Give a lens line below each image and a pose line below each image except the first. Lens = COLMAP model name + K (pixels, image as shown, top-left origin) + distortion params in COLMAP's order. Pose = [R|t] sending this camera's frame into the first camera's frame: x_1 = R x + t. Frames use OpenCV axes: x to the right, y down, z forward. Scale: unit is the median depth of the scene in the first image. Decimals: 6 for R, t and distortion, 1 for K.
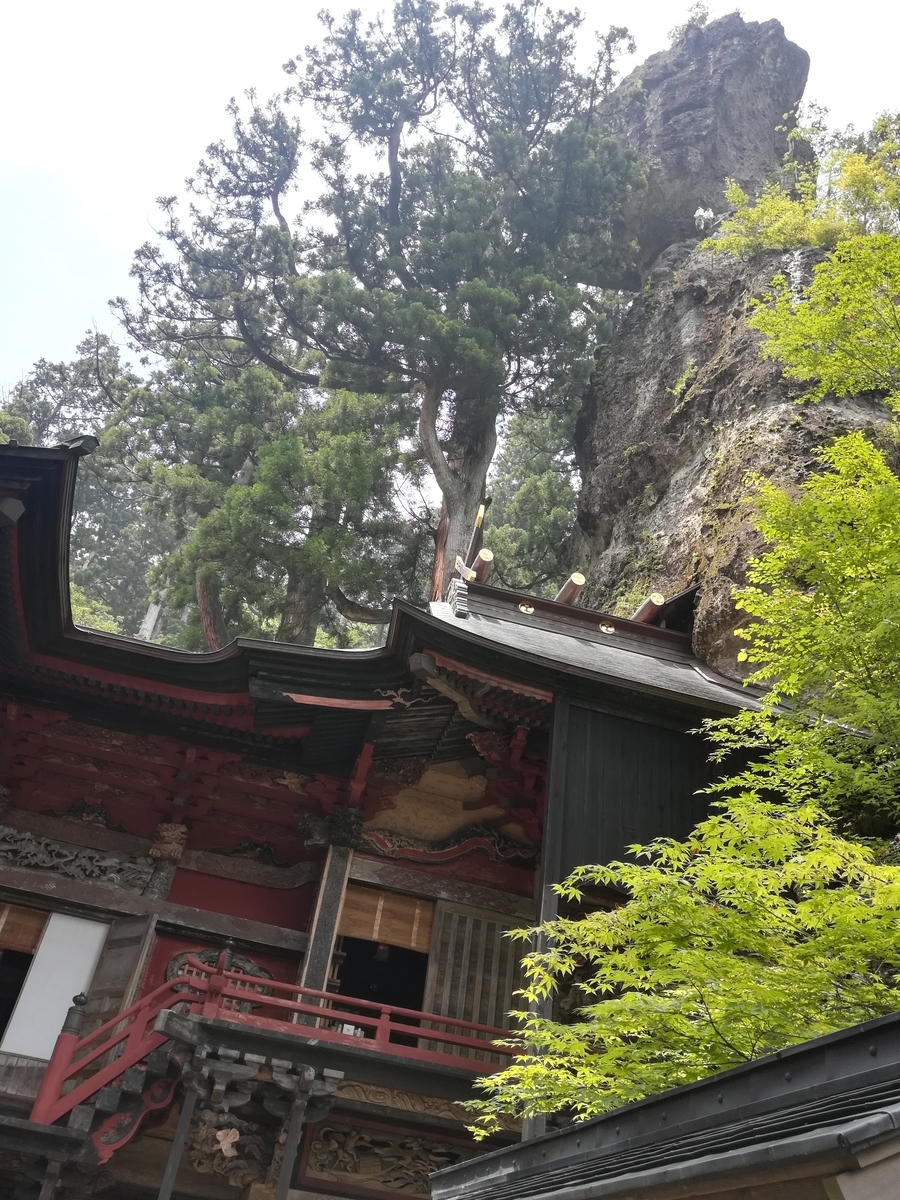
lens RADIAL K [[936.5, 0, 446.7], [0, 936.5, 595.6], [0, 0, 1]] dist [0.042108, -0.100367]
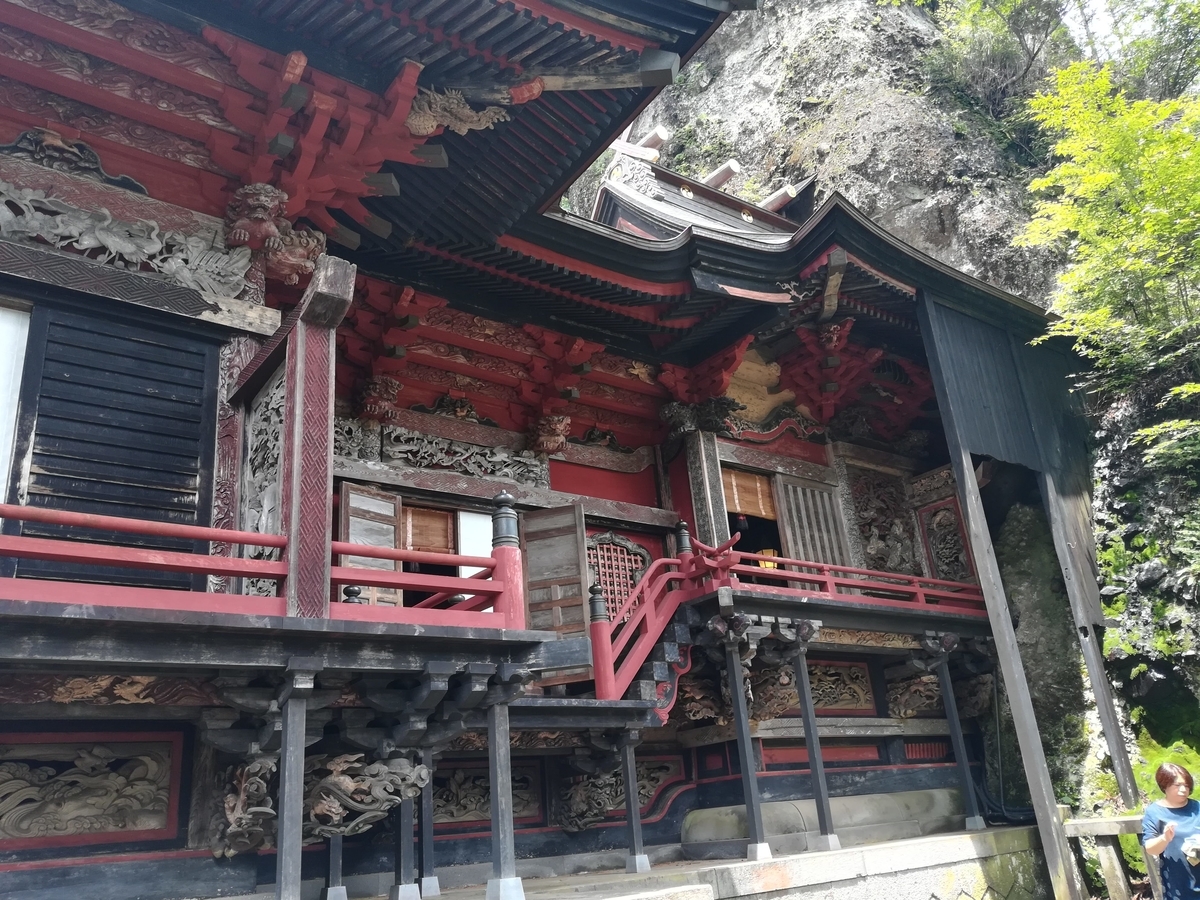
lens RADIAL K [[936.5, 0, 595.6], [0, 936.5, 451.2], [0, 0, 1]] dist [0.042108, -0.100367]
pose [[0.907312, -0.051217, 0.417327, -0.646665], [-0.076071, 0.956177, 0.282734, 0.001812], [-0.413519, -0.288275, 0.863655, 0.138313]]
